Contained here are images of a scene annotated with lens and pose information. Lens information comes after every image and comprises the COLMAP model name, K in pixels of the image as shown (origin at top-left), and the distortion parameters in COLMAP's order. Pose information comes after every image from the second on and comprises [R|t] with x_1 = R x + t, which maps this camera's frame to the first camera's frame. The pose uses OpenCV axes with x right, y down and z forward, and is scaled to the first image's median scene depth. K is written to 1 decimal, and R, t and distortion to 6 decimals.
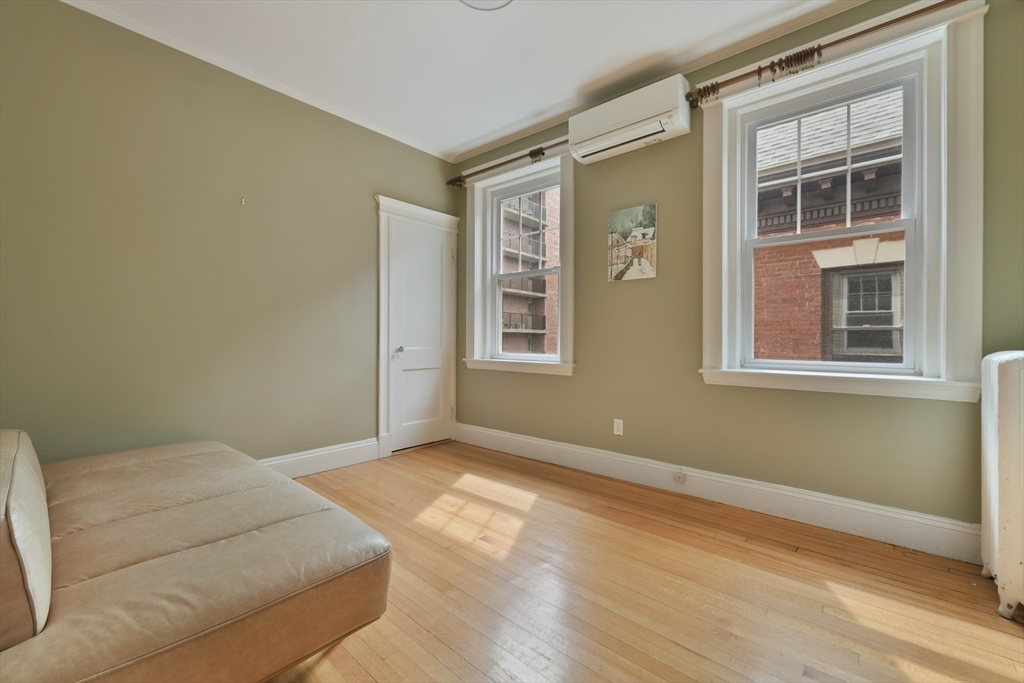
lens RADIAL K [[419.6, 0, 518.6], [0, 419.6, 334.0], [0, 0, 1]] dist [0.001093, 0.001164]
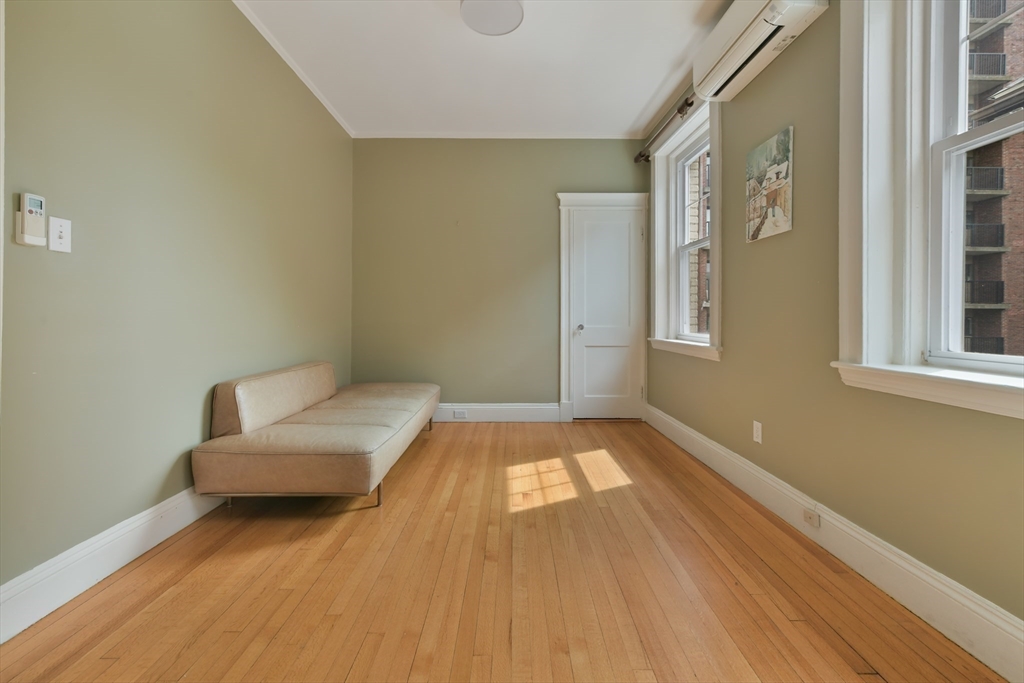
lens RADIAL K [[419.6, 0, 503.9], [0, 419.6, 311.6], [0, 0, 1]] dist [0.001093, 0.001164]
pose [[0.659947, -0.014089, -0.751180, 0.515024], [0.010698, 0.999899, -0.009356, 0.005104], [0.751236, -0.001861, 0.660031, 0.152448]]
